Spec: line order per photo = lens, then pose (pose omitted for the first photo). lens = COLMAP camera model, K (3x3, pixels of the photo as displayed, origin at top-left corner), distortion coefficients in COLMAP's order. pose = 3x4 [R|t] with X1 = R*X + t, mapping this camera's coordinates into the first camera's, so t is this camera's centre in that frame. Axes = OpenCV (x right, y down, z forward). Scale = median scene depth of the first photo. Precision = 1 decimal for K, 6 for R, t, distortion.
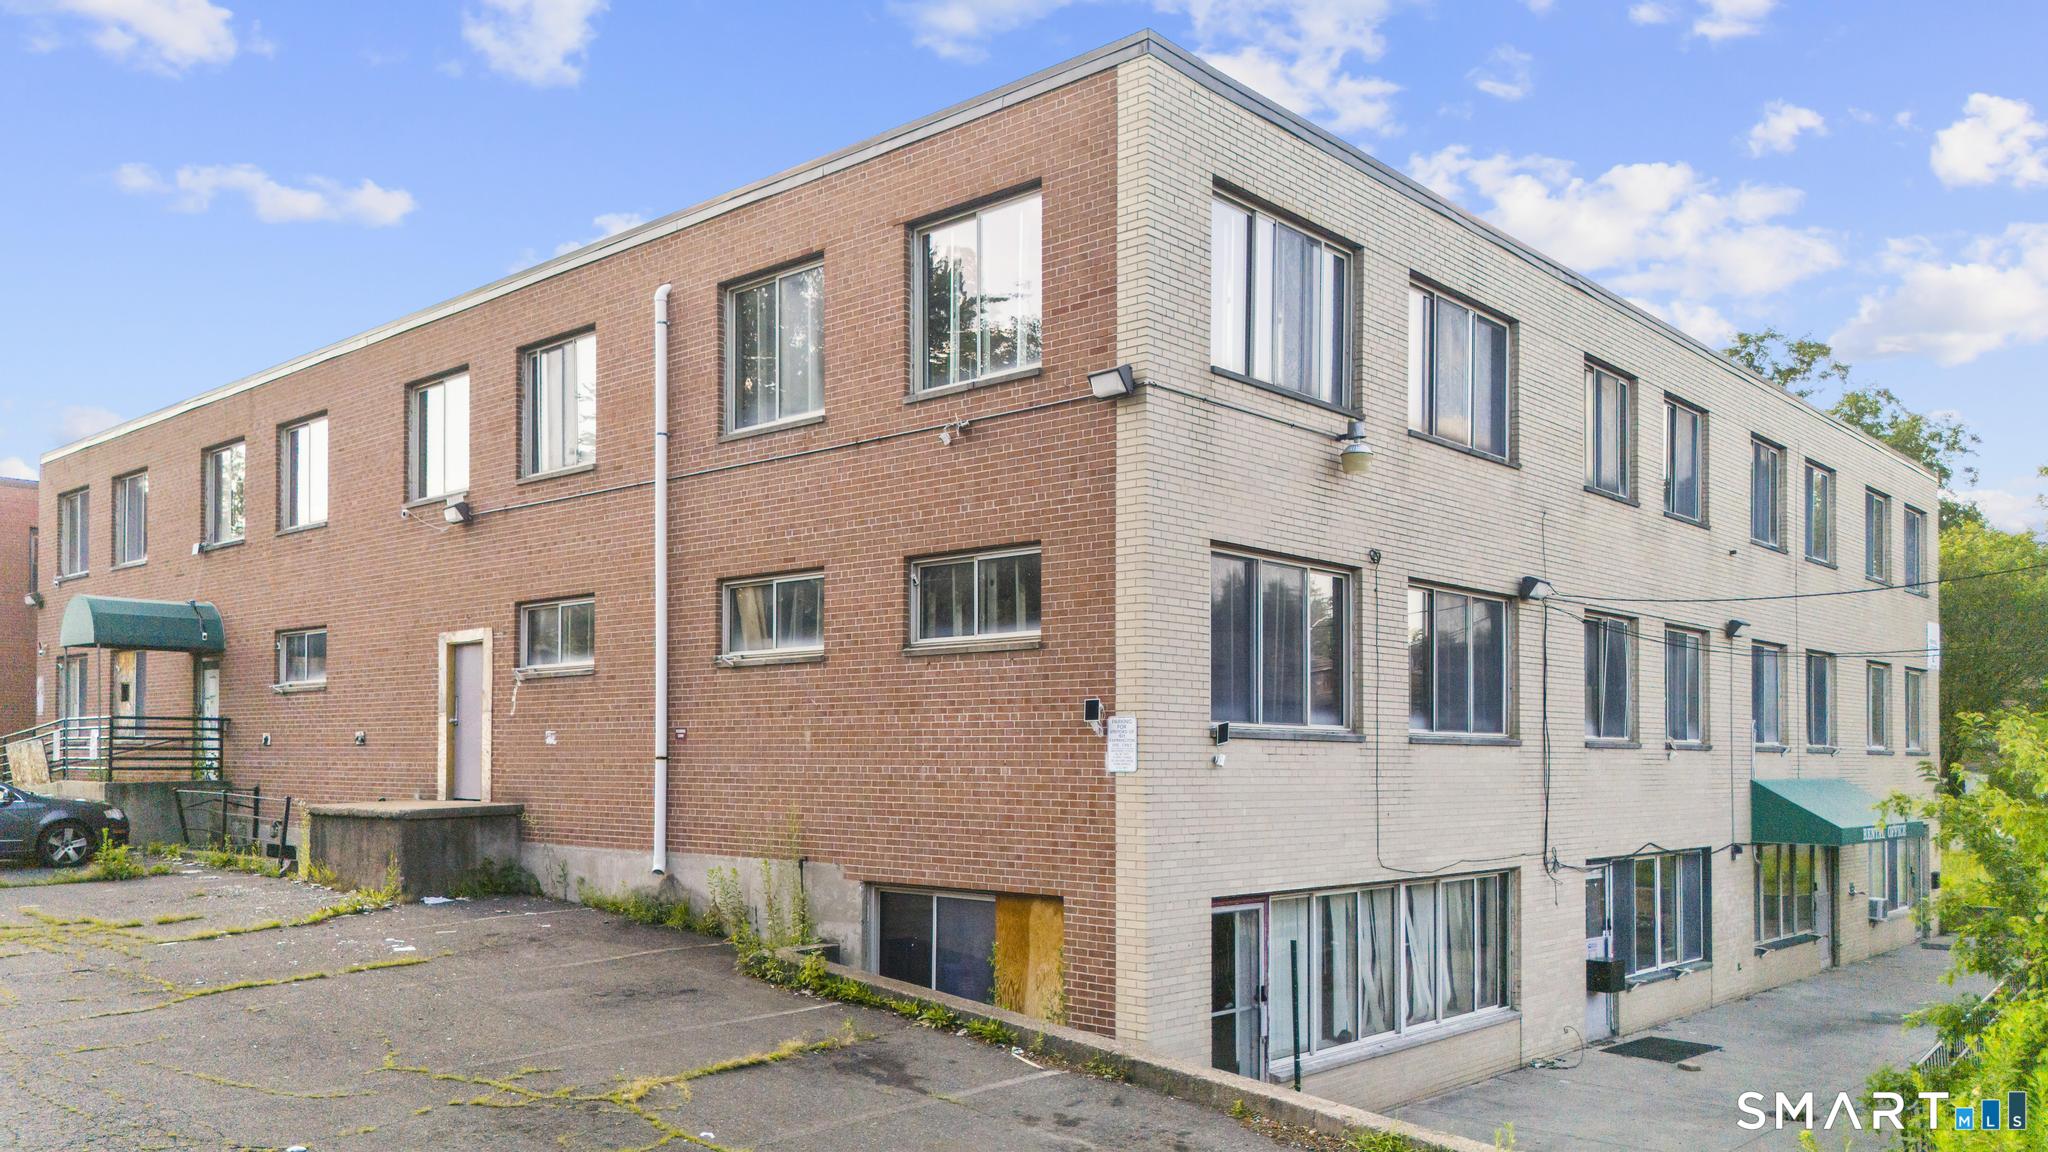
lens RADIAL K [[1511.5, 0, 1024.0], [0, 1511.5, 576.0], [0, 0, 1]] dist [0.092666, -0.120822]
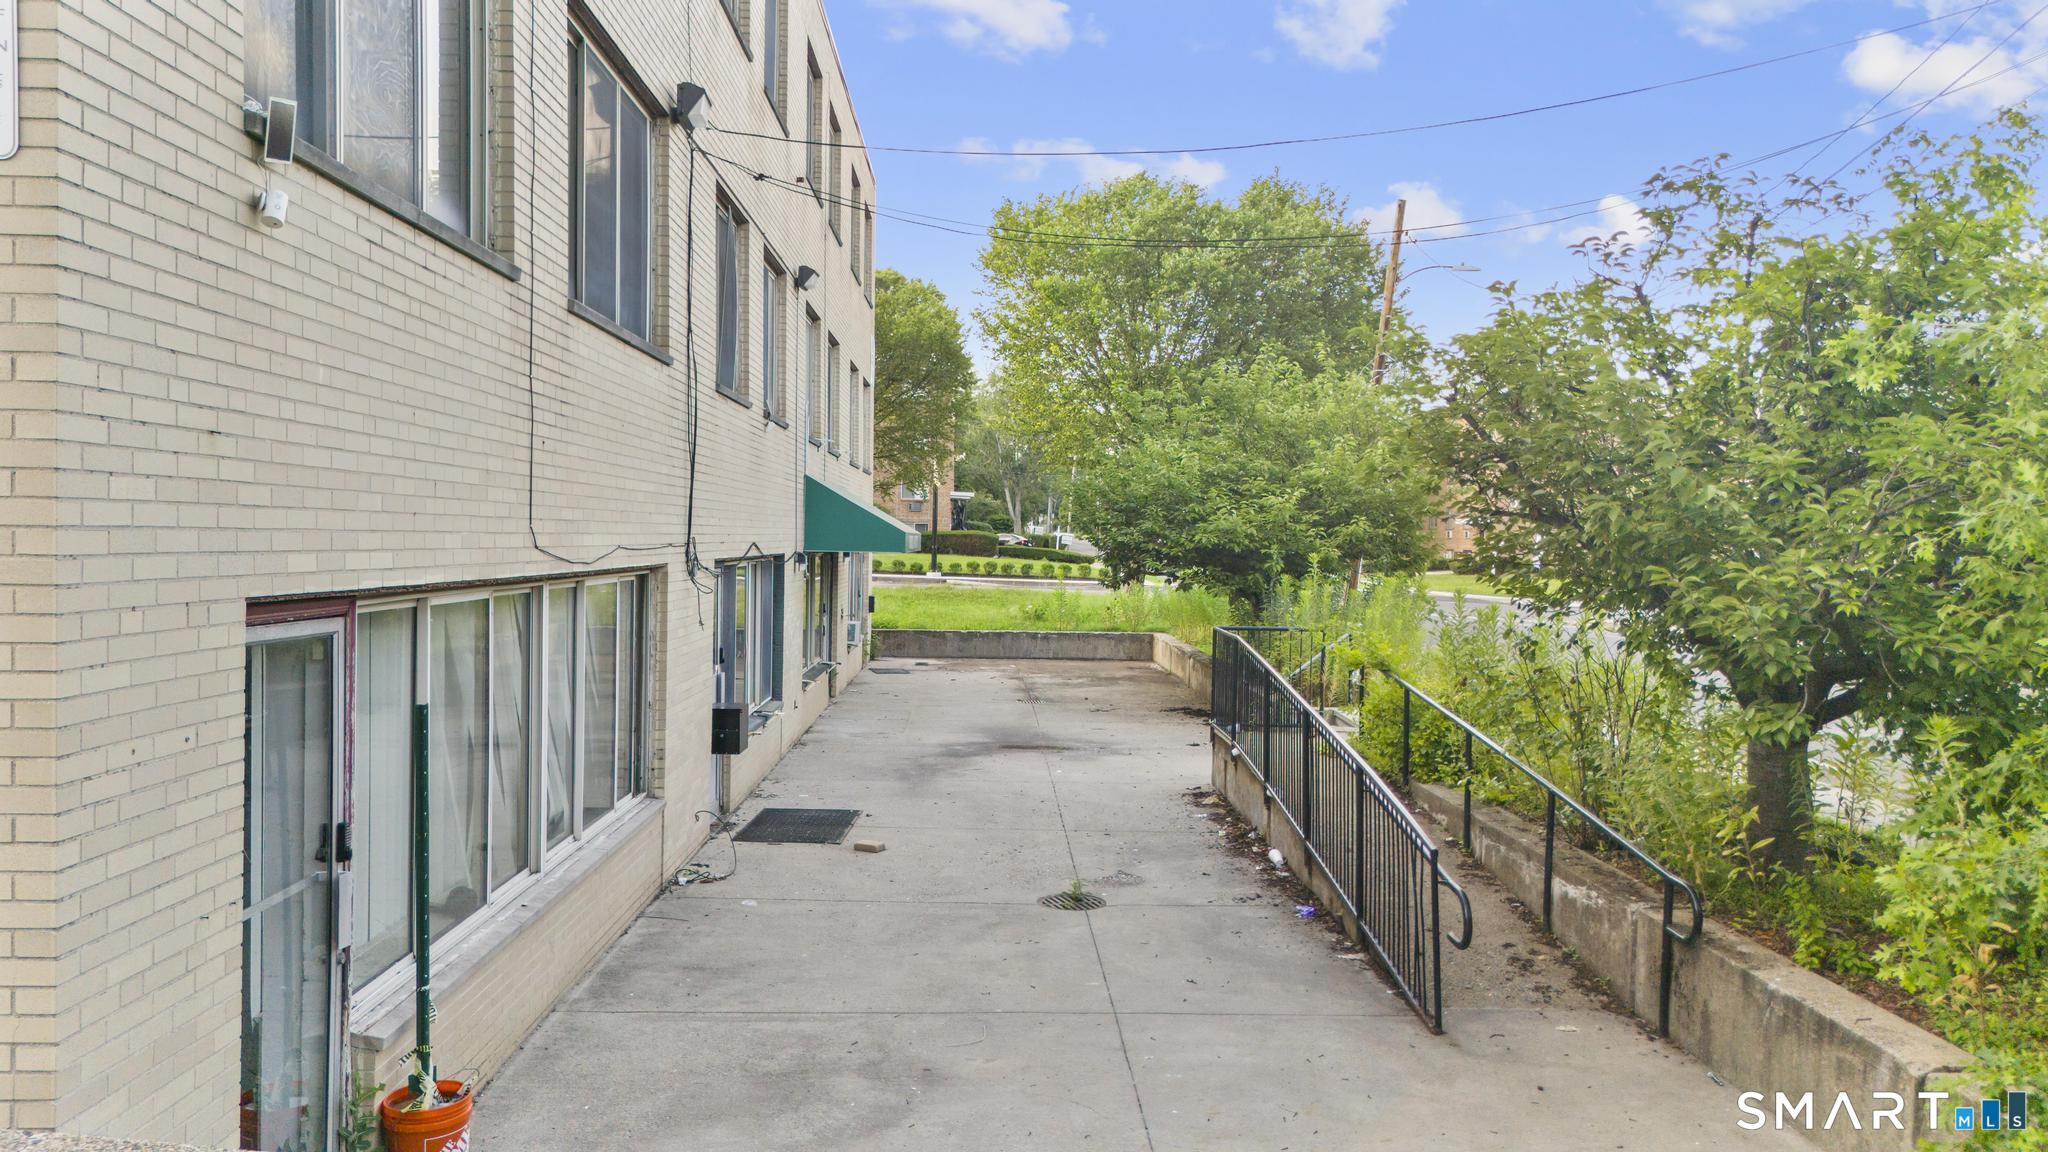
lens RADIAL K [[1542.2, 0, 1032.4], [0, 1542.2, 567.5], [0, 0, 1]] dist [0.039668, -0.003402]
pose [[0.714150, -0.008757, 0.699938, 0.004560], [-0.094393, 0.989584, 0.108690, 0.144133], [-0.693599, -0.143691, 0.705885, 0.606201]]
